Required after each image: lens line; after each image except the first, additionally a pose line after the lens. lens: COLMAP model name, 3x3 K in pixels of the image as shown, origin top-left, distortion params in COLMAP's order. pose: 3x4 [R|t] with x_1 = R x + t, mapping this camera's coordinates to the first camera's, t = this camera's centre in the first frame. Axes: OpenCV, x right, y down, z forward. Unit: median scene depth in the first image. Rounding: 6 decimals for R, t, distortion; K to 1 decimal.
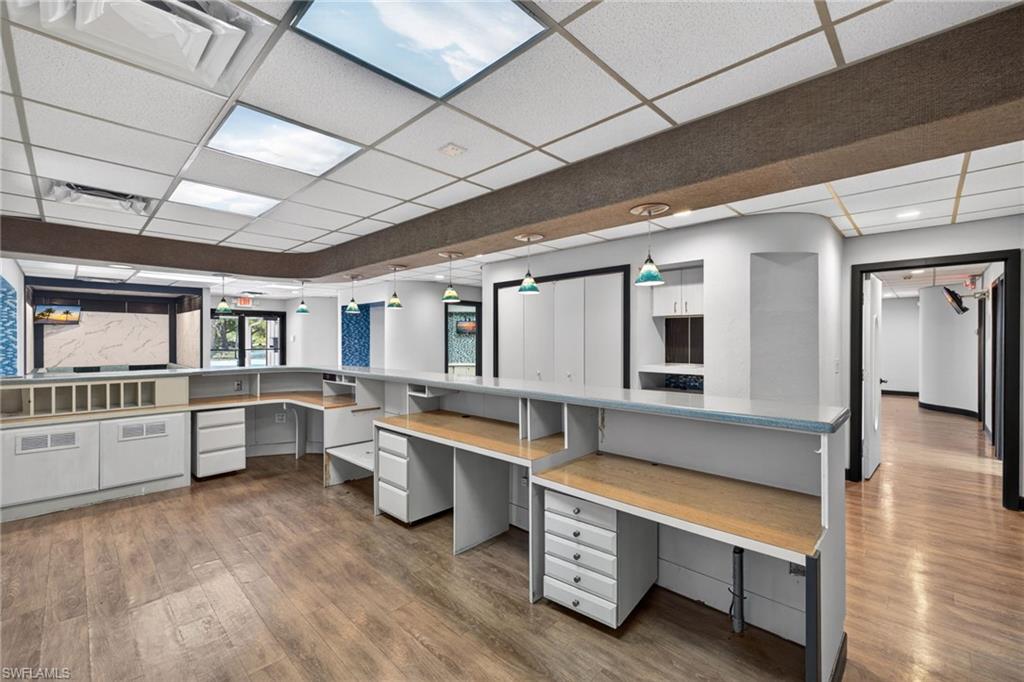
lens RADIAL K [[428.4, 0, 508.1], [0, 428.4, 335.2], [0, 0, 1]] dist [0.000409, 0.000106]
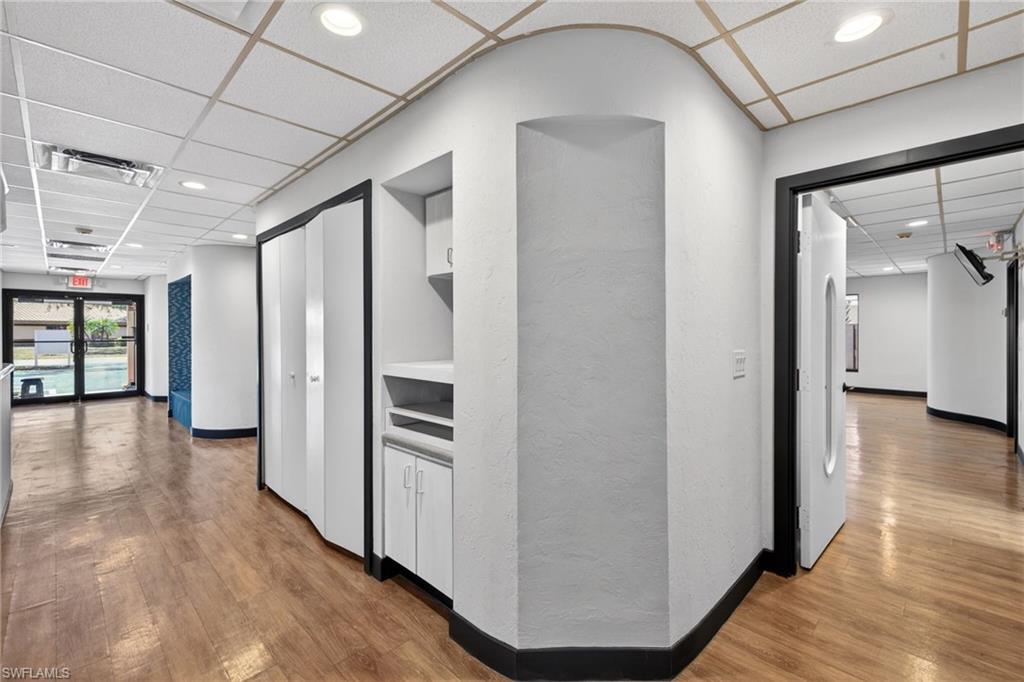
lens RADIAL K [[441.5, 0, 511.5], [0, 441.5, 331.9], [0, 0, 1]] dist [0.003241, 0.000315]
pose [[0.999976, -0.003144, -0.006149, 0.373777], [0.003205, 0.999946, 0.009895, 0.019464], [0.006117, -0.009915, 0.999932, 0.346475]]
